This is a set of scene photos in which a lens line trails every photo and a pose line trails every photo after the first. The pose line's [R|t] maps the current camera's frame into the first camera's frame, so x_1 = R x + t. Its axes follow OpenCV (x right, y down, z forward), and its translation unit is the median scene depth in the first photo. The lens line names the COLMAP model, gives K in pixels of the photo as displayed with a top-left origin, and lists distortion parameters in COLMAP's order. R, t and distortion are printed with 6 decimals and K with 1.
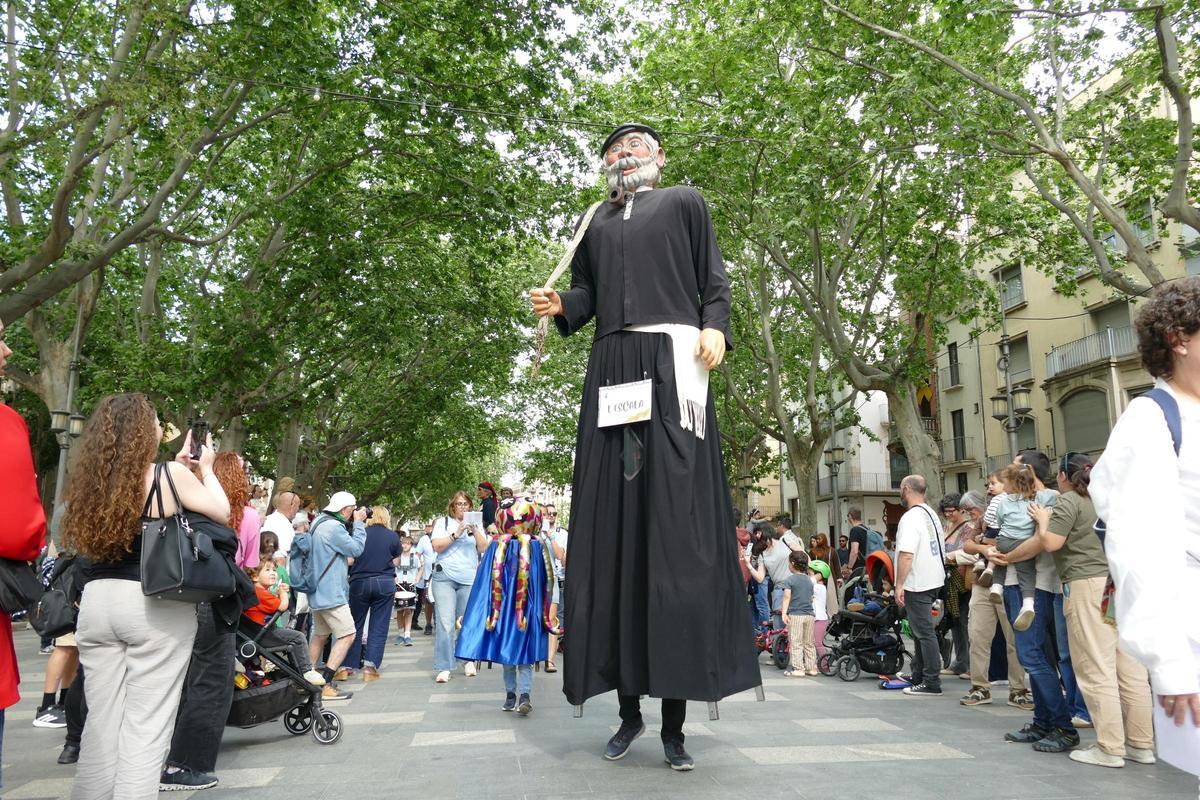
lens RADIAL K [[836.6, 0, 598.9], [0, 836.6, 398.2], [0, 0, 1]] dist [-0.023885, 0.004547]
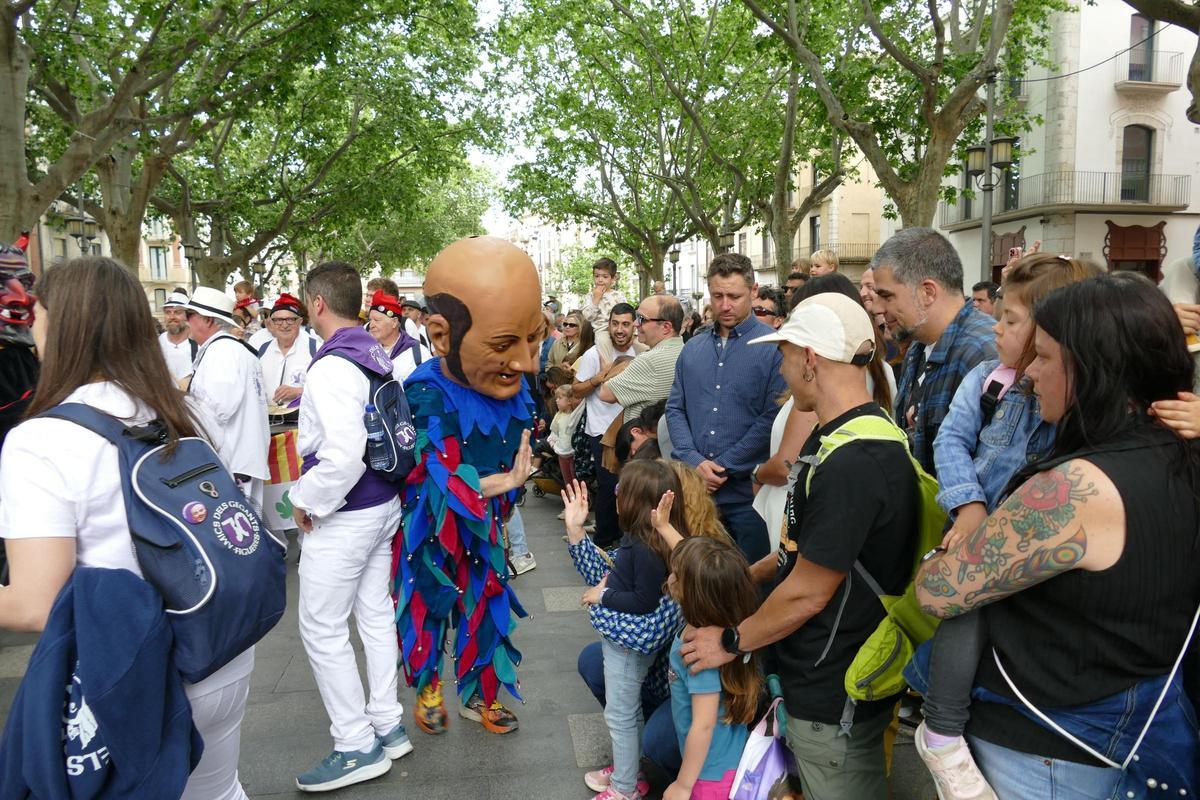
lens RADIAL K [[836.6, 0, 595.2], [0, 836.6, 392.1], [0, 0, 1]] dist [-0.023885, 0.004547]
pose [[0.999848, -0.017426, -0.000696, -0.020272], [0.016928, 0.960100, 0.279142, 0.054302], [-0.004196, -0.279112, 0.960249, 0.314430]]
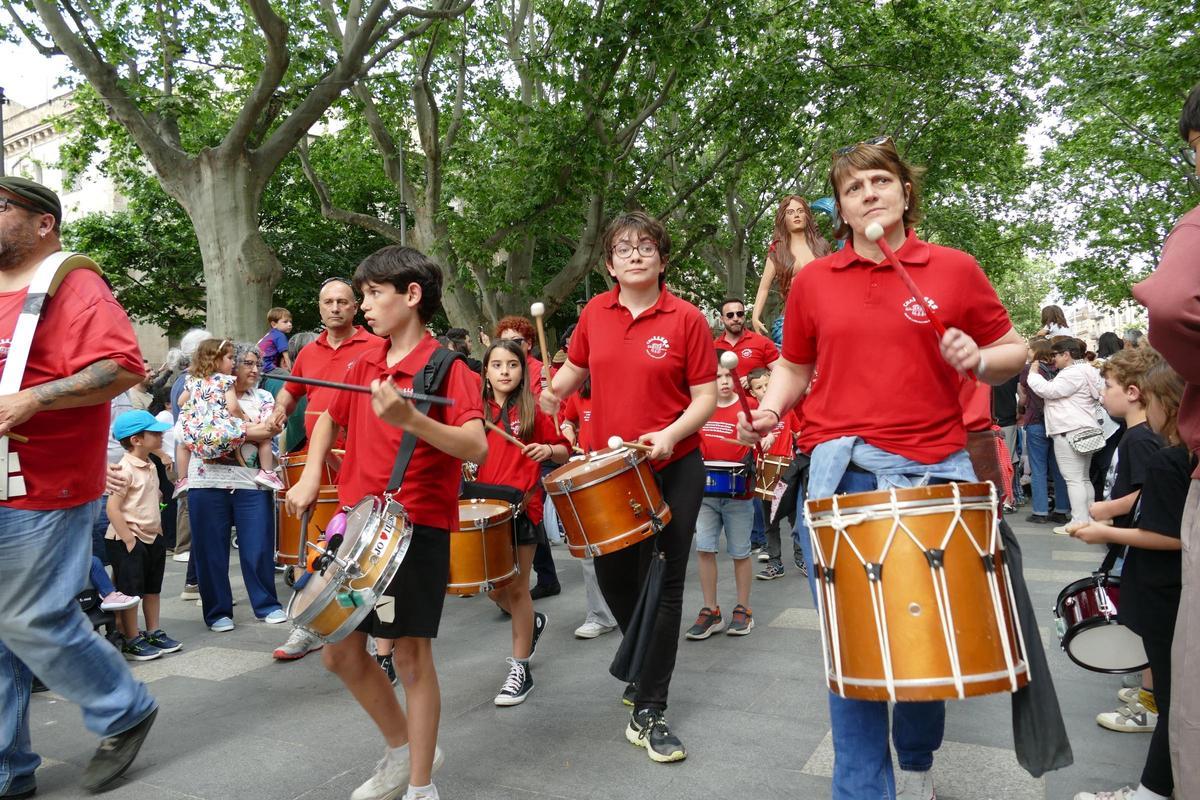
lens RADIAL K [[836.6, 0, 595.3], [0, 836.6, 406.4], [0, 0, 1]] dist [-0.023885, 0.004547]
pose [[0.803328, -0.034233, -0.594551, 0.021745], [0.145770, 0.979281, 0.140573, 0.024229], [0.577421, -0.199594, 0.791674, 0.115810]]
